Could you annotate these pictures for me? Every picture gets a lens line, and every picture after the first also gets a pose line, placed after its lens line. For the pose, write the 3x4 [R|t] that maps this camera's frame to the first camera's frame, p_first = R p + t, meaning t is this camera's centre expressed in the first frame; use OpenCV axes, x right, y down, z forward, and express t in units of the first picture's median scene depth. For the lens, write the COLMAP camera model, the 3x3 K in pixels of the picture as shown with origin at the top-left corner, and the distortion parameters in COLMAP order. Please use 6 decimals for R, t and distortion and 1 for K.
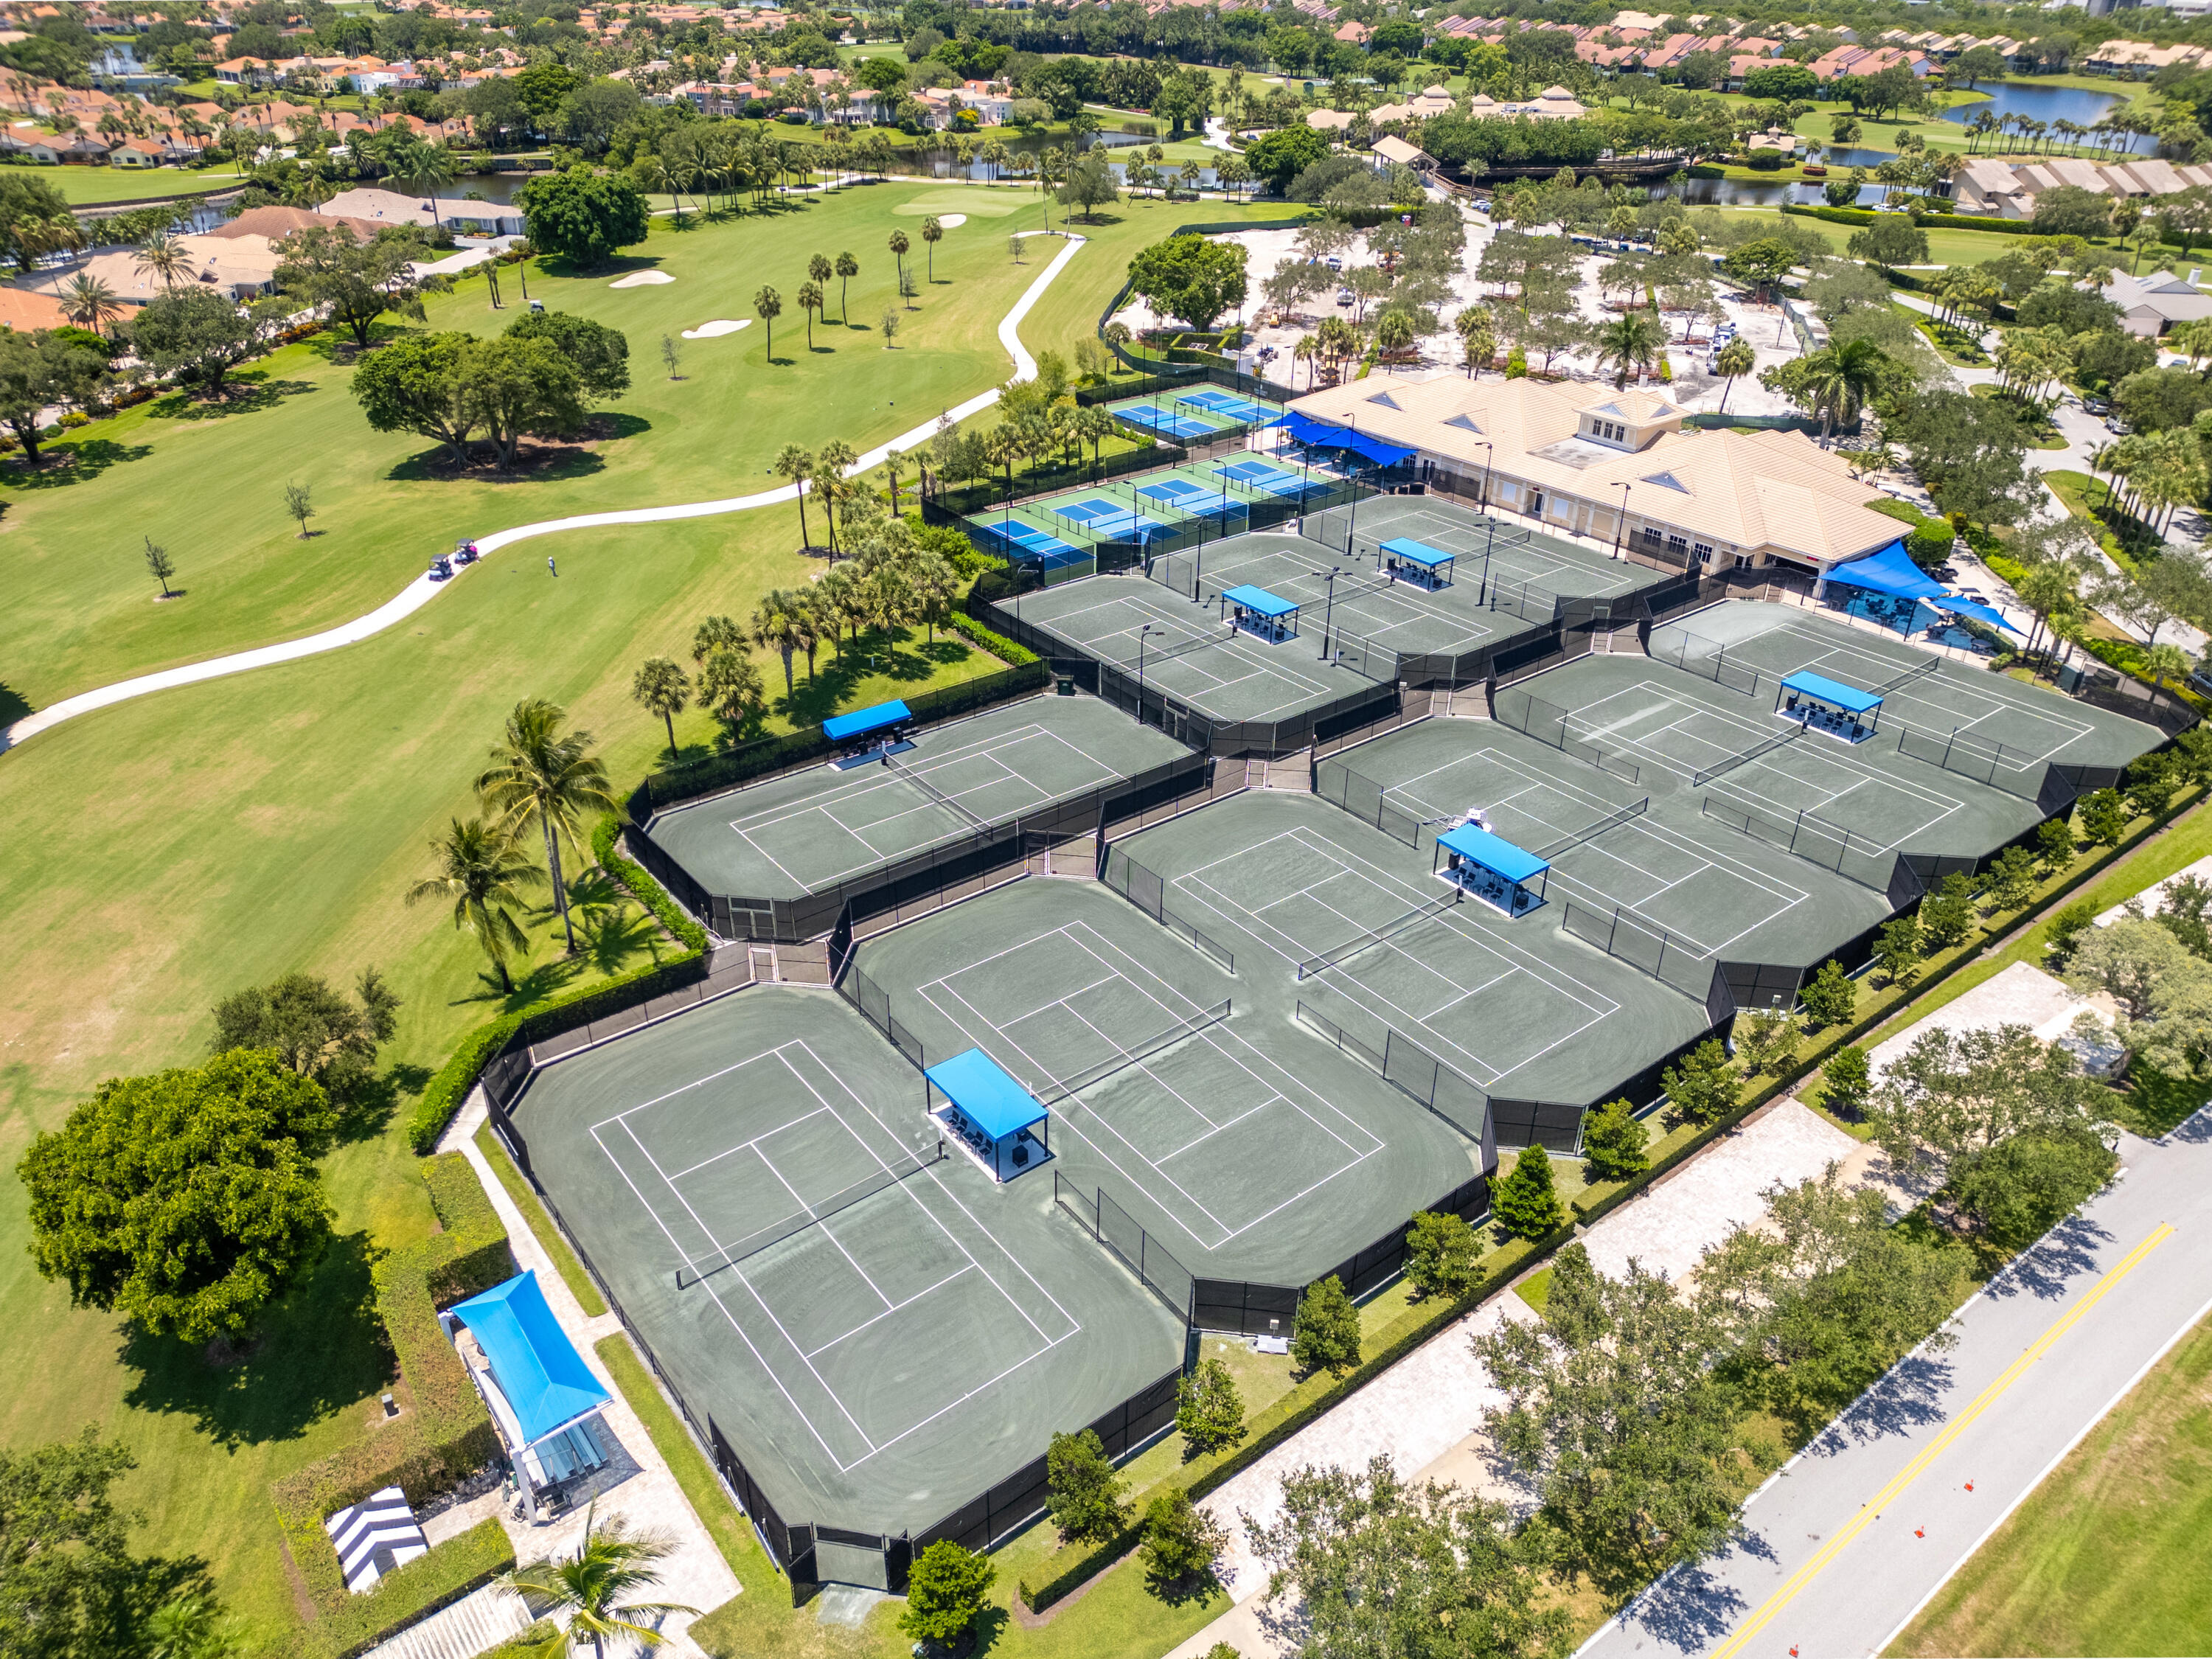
lens RADIAL K [[1607.5, 0, 1106.0], [0, 1607.5, 829.5], [0, 0, 1]] dist [0.032957, -0.009867]
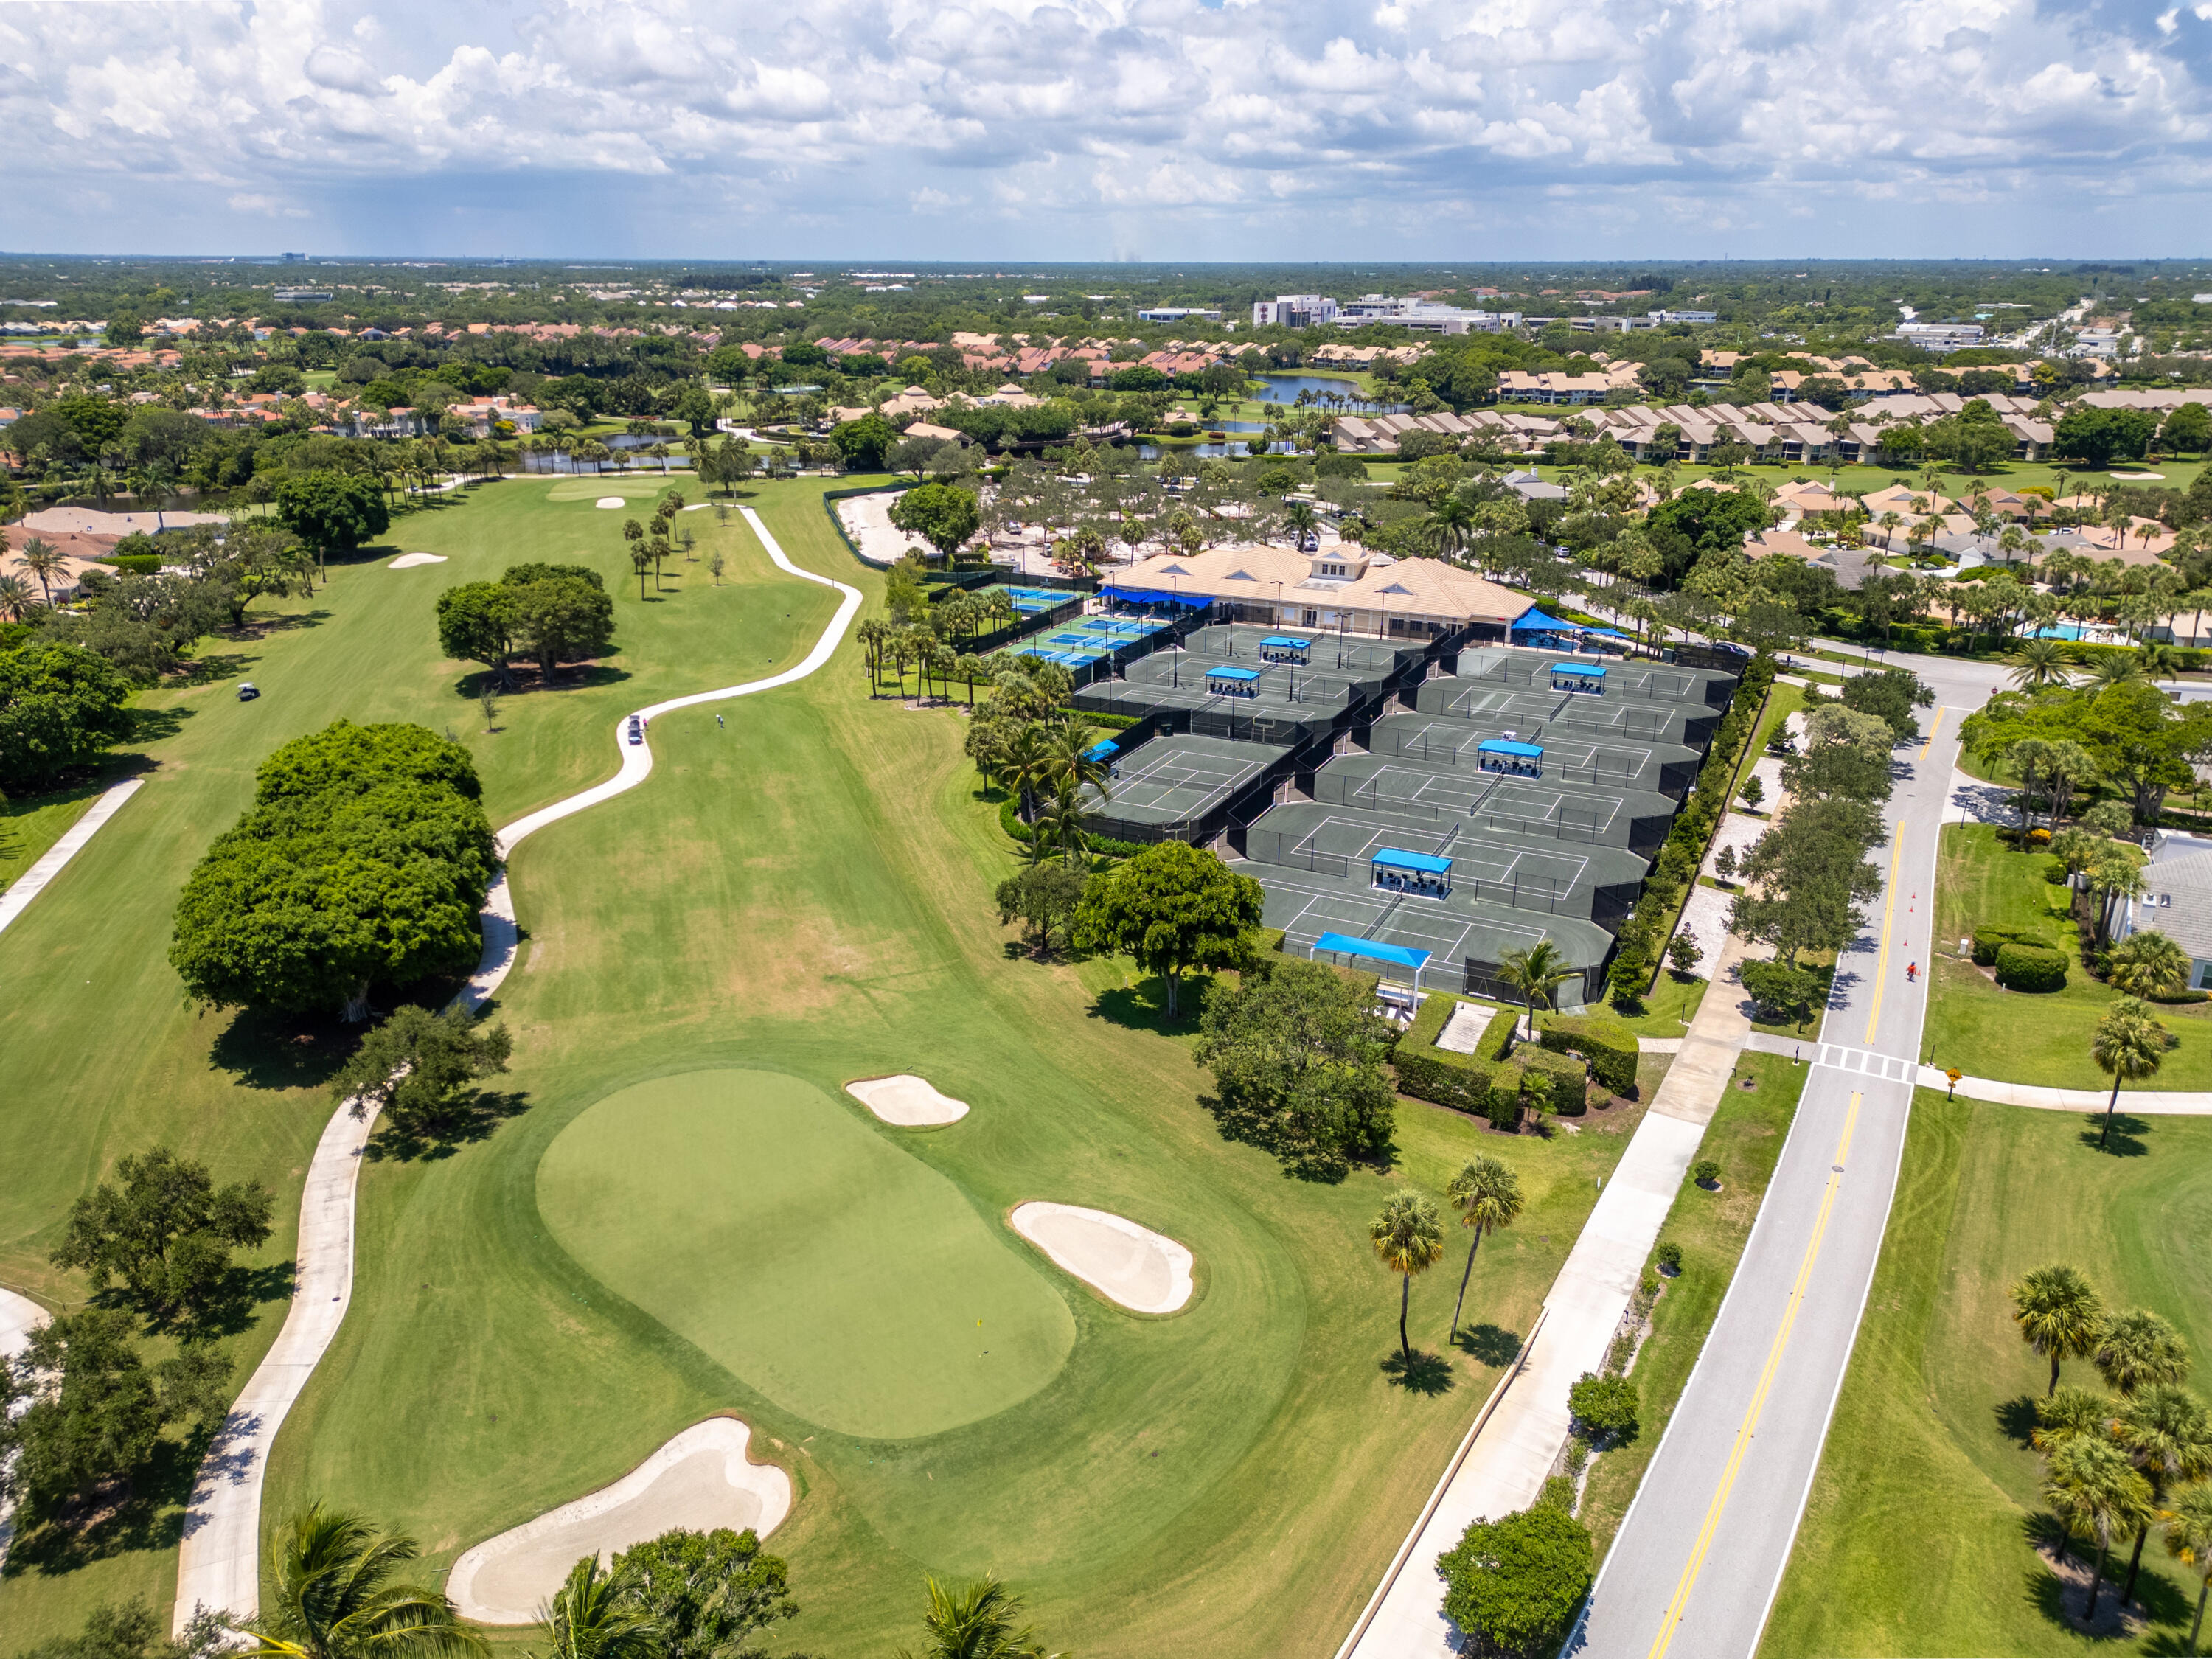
lens RADIAL K [[1542.1, 0, 1106.0], [0, 1542.1, 829.5], [0, 0, 1]] dist [0.113177, -0.140951]
pose [[0.906341, -0.152022, 0.394252, -0.262082], [0.213916, 0.969717, -0.117849, 0.063485], [-0.364398, 0.191148, 0.911415, -0.117969]]
